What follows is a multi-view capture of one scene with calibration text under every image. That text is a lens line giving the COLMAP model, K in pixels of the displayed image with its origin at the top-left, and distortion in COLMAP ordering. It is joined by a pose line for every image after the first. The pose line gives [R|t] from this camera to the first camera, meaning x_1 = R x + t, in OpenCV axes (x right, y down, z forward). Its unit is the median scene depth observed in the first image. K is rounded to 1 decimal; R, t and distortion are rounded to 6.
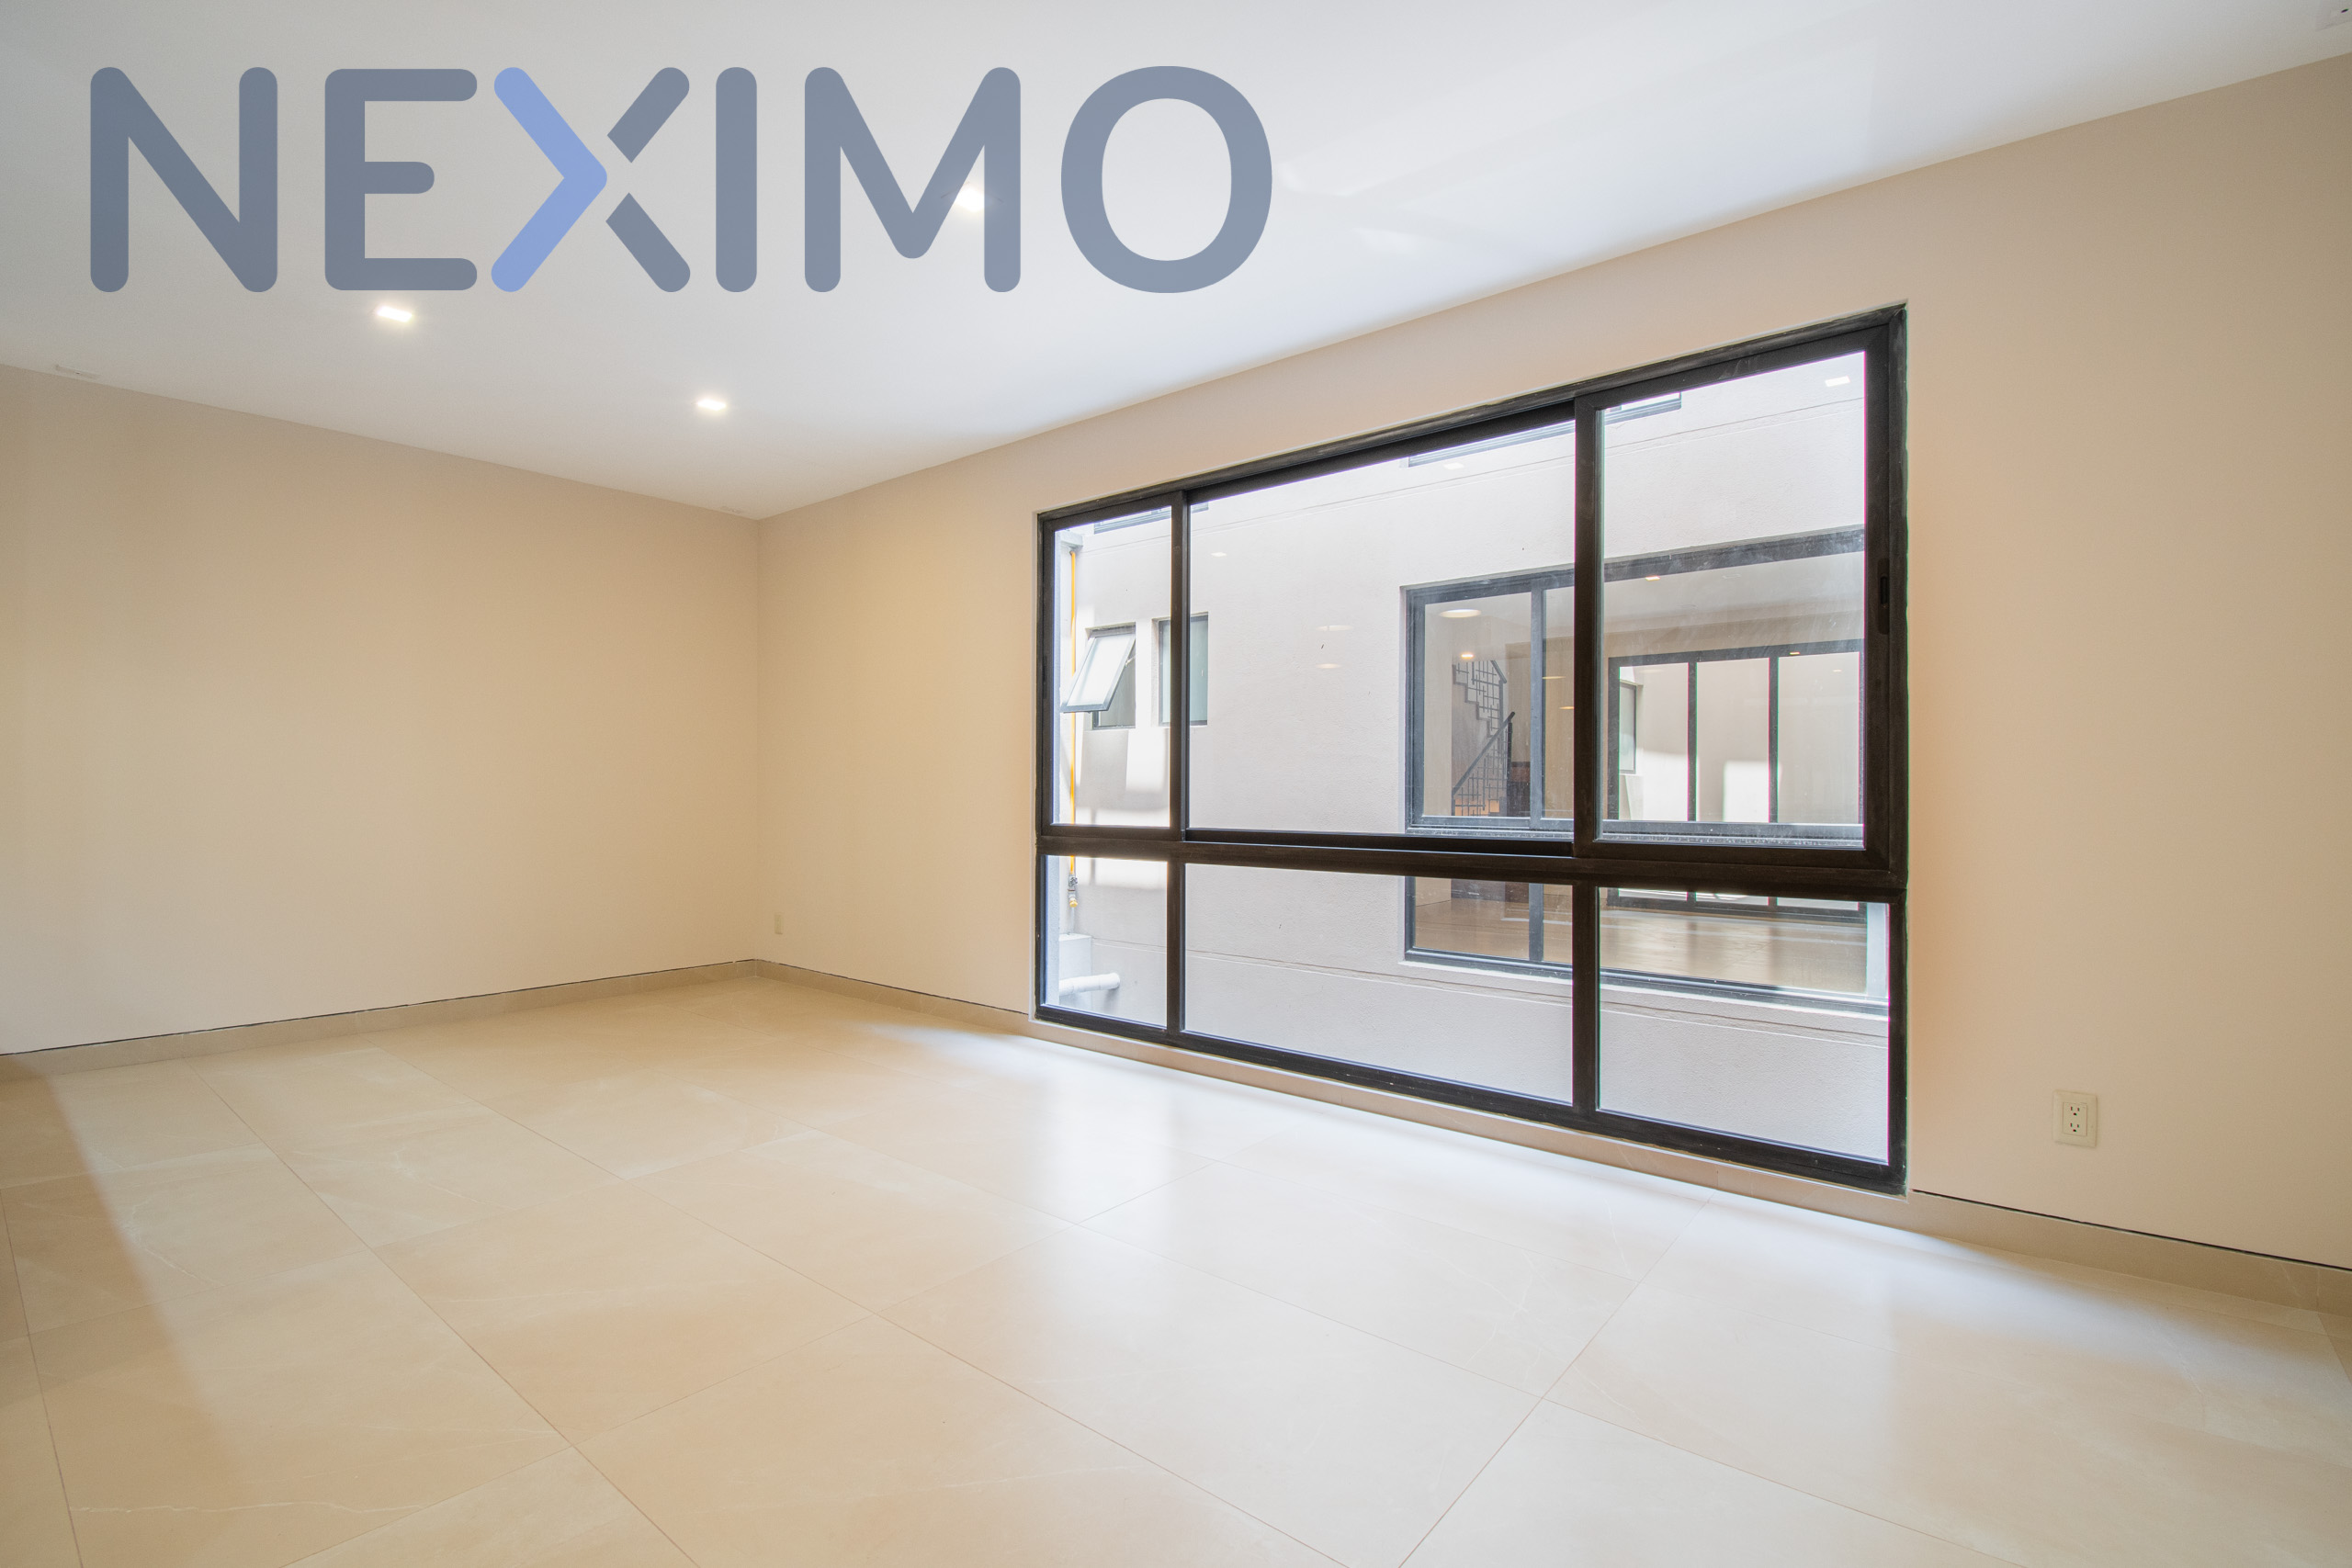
lens RADIAL K [[1070.4, 0, 1176.0], [0, 1070.4, 784.0], [0, 0, 1]] dist [0.001069, -0.000385]
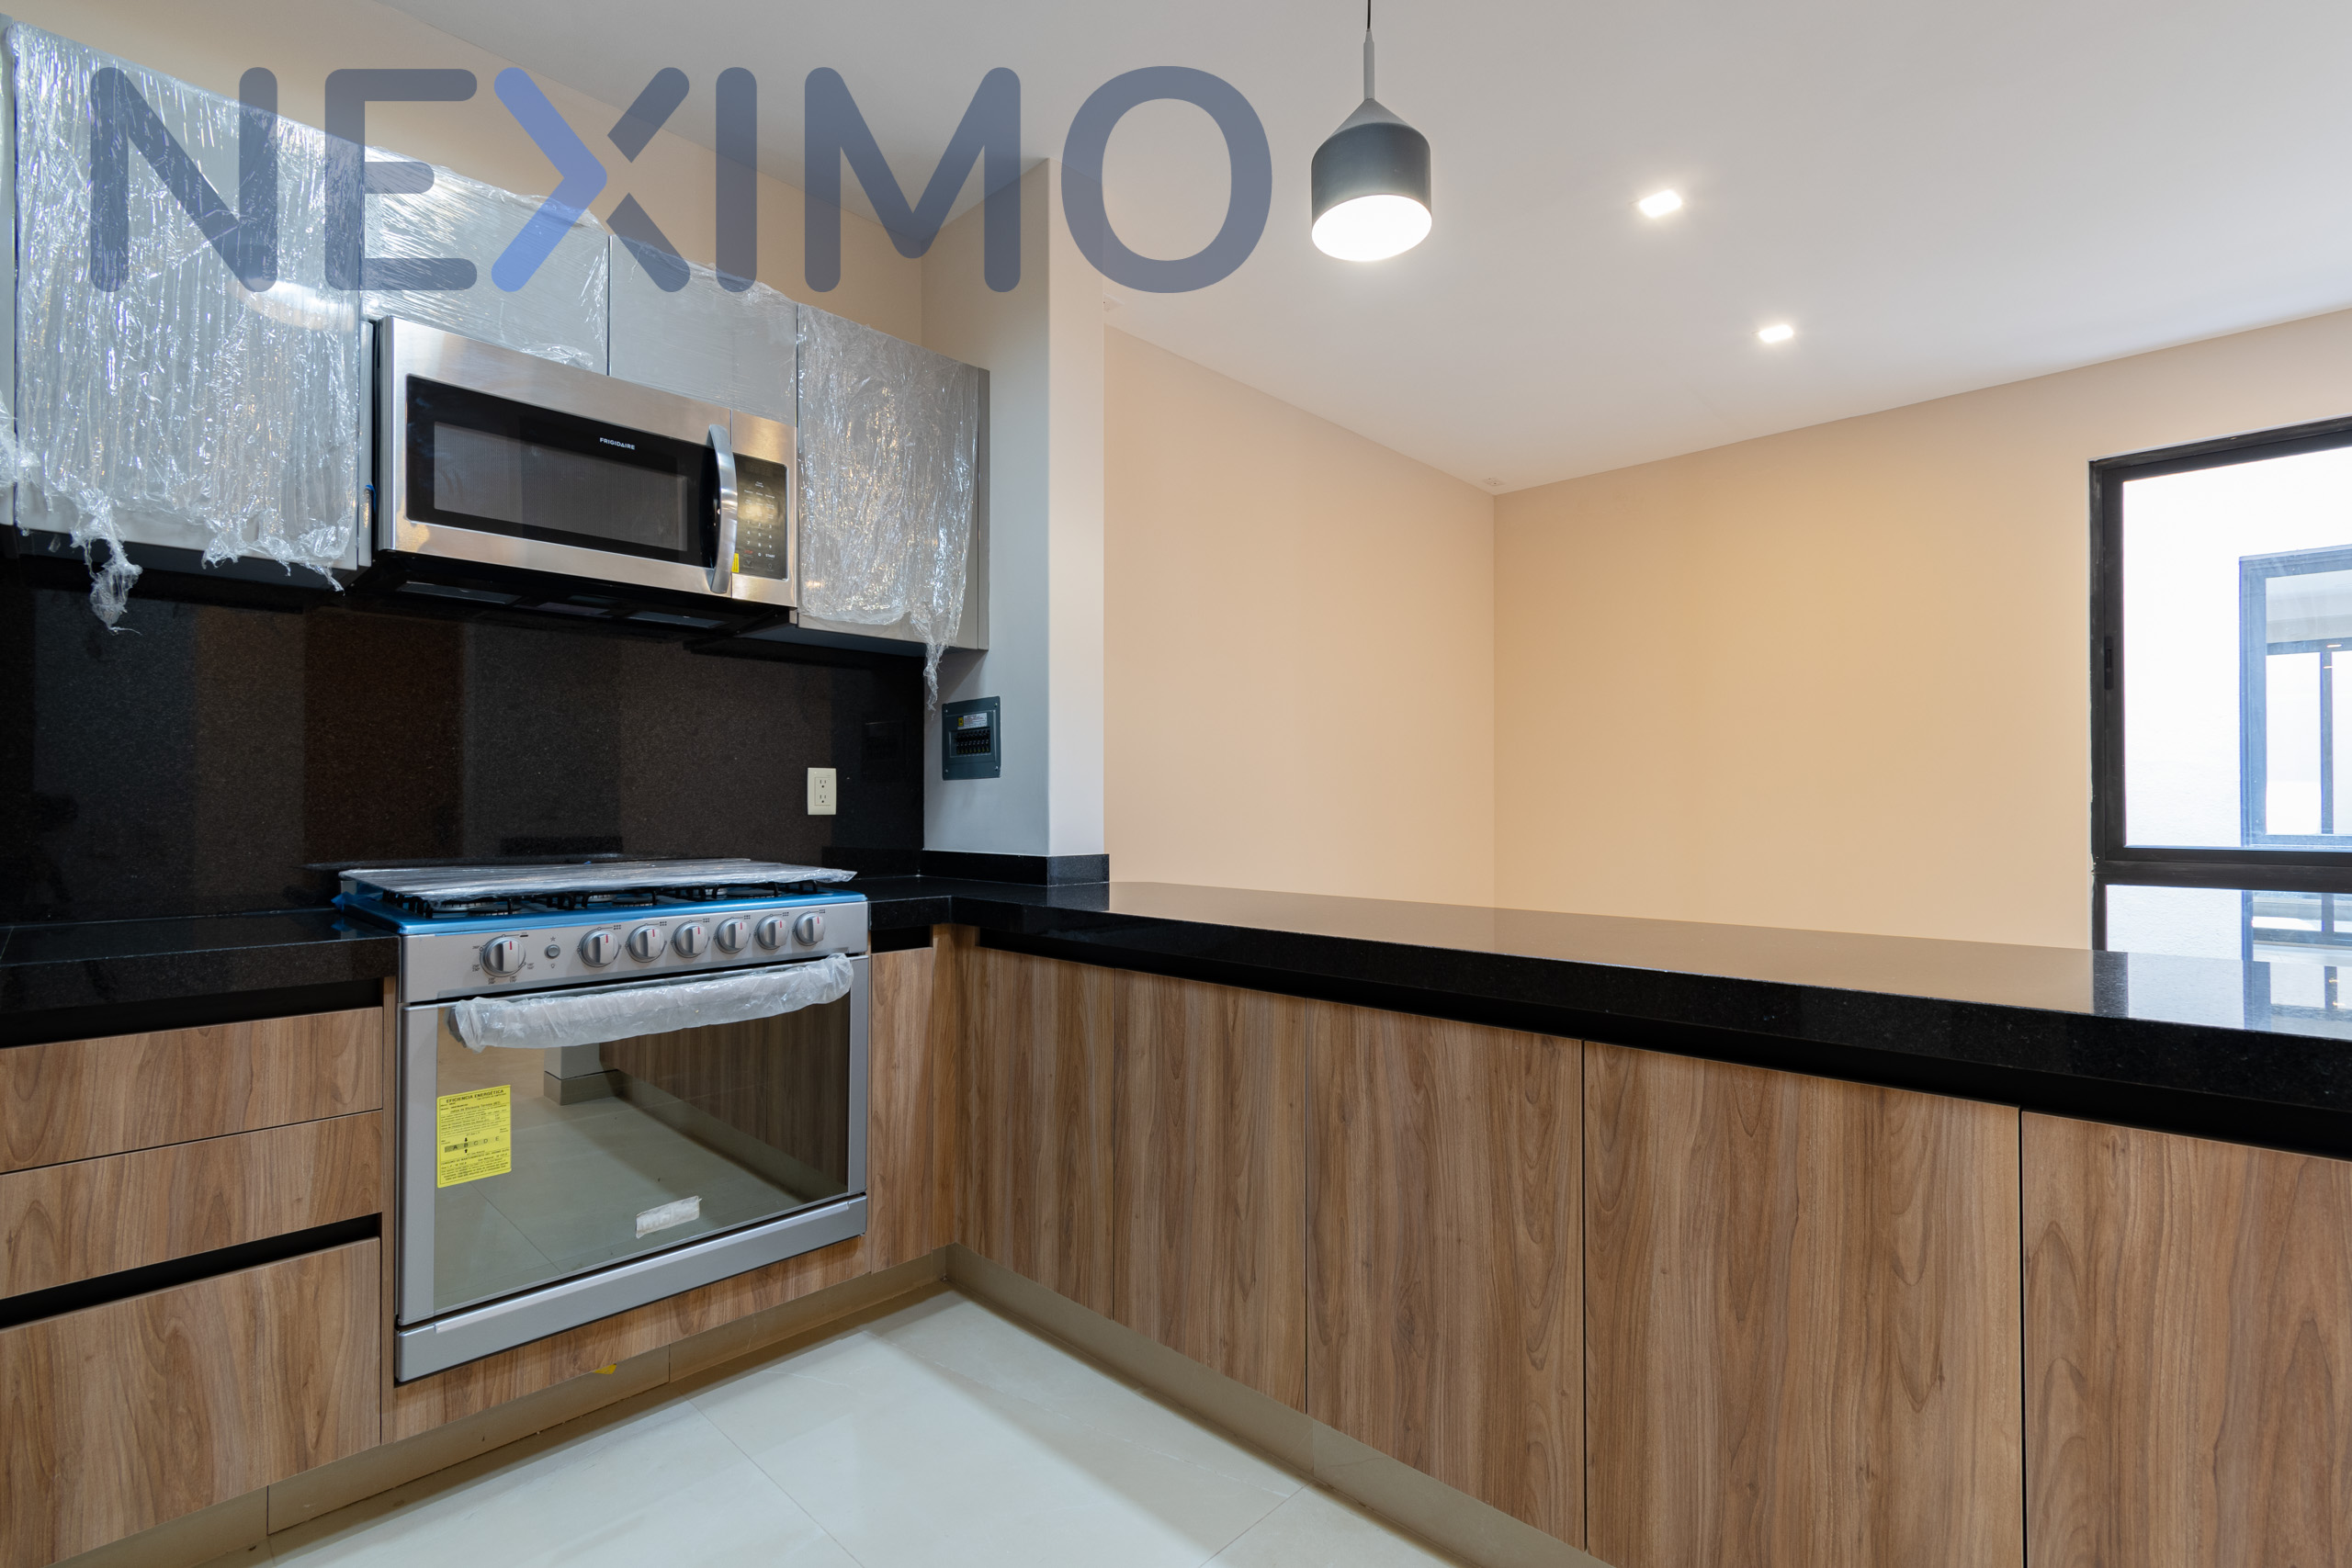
lens RADIAL K [[1070.4, 0, 1176.0], [0, 1070.4, 784.0], [0, 0, 1]] dist [0.001069, -0.000385]
pose [[0.999985, 0.002445, -0.004985, -0.820463], [-0.002440, 0.999996, 0.001028, -0.006285], [0.004987, -0.001015, 0.999987, 0.182110]]
